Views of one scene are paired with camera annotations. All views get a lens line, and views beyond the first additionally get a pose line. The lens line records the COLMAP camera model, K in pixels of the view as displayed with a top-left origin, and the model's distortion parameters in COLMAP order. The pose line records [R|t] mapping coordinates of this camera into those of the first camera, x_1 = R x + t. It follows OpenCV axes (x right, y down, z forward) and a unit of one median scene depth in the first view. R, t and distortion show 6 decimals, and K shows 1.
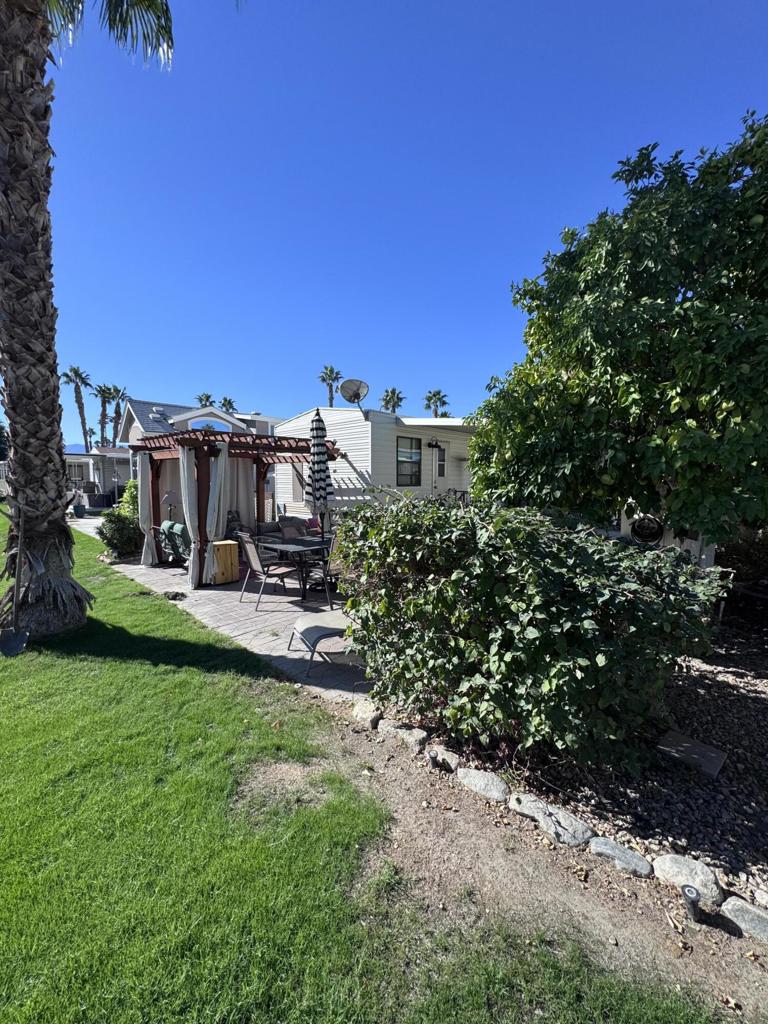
lens RADIAL K [[407.5, 0, 383.2], [0, 407.5, 512.3], [0, 0, 1]] dist [-0.002530, 0.000521]
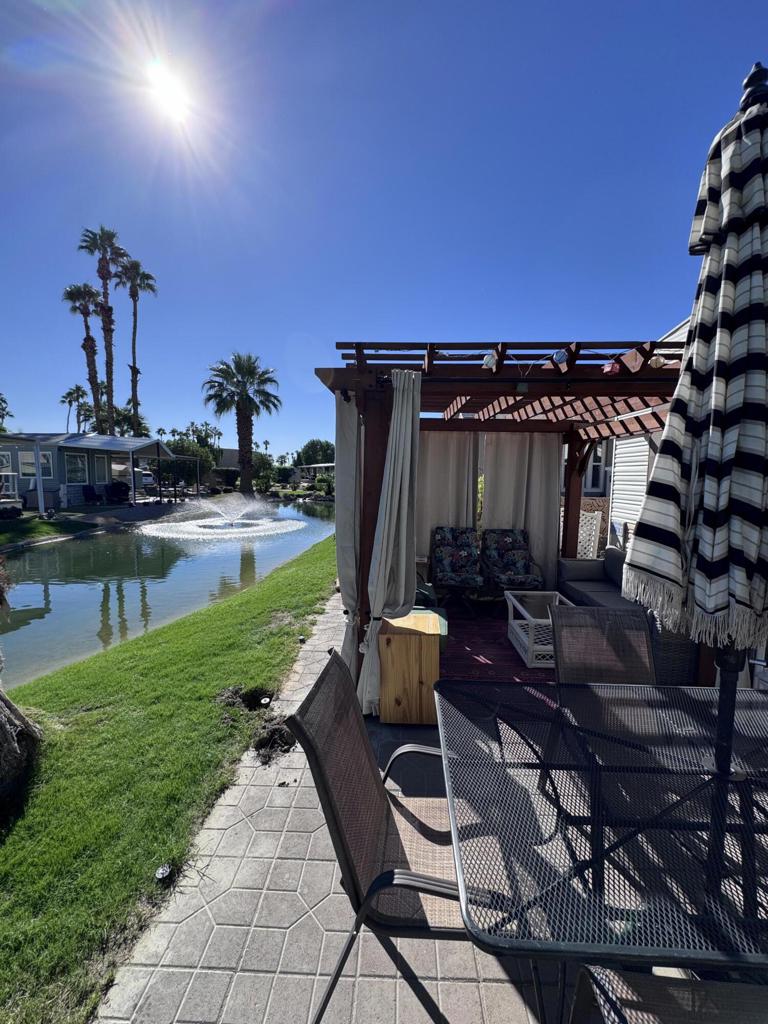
lens RADIAL K [[407.5, 0, 384.2], [0, 407.5, 512.4], [0, 0, 1]] dist [-0.002530, 0.000521]
pose [[0.666072, 0.073379, -0.742269, -0.236491], [-0.069347, 0.996931, 0.036326, -0.104426], [0.742656, 0.027279, 0.669117, 1.458424]]
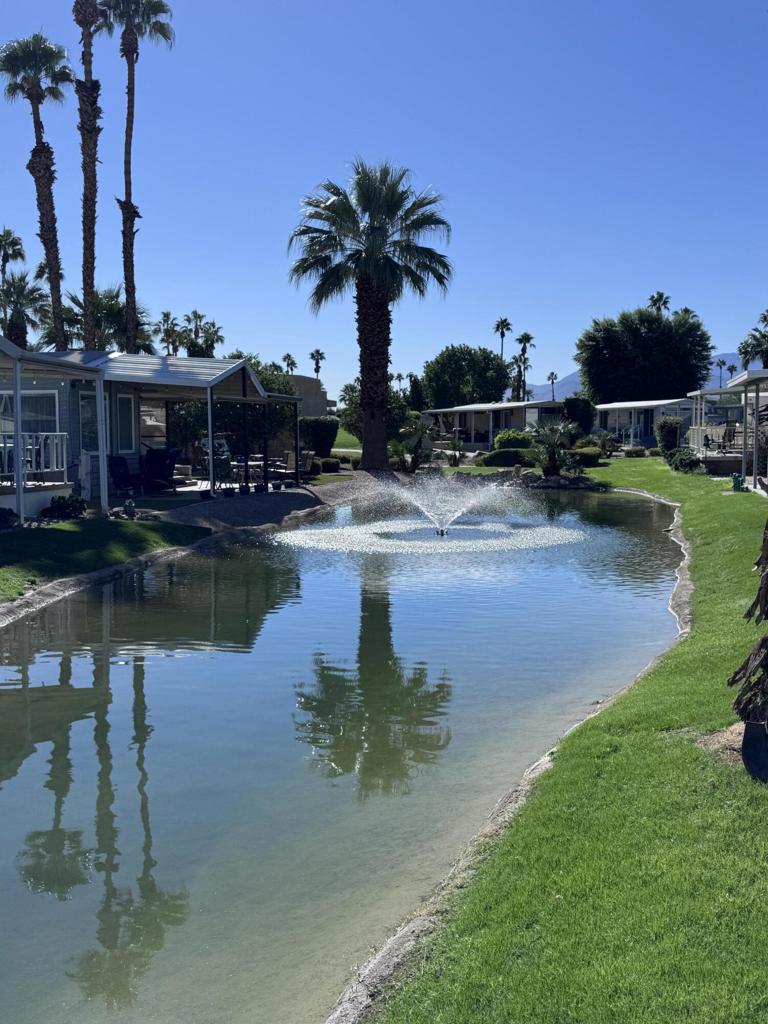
lens RADIAL K [[1035.9, 0, 384.2], [0, 1035.9, 517.0], [0, 0, 1]] dist [0.009956, 0.000000]
pose [[0.510872, 0.070711, -0.856744, -0.220839], [-0.069683, 0.996738, 0.040714, -0.093837], [0.856828, 0.038901, 0.514132, 1.336275]]
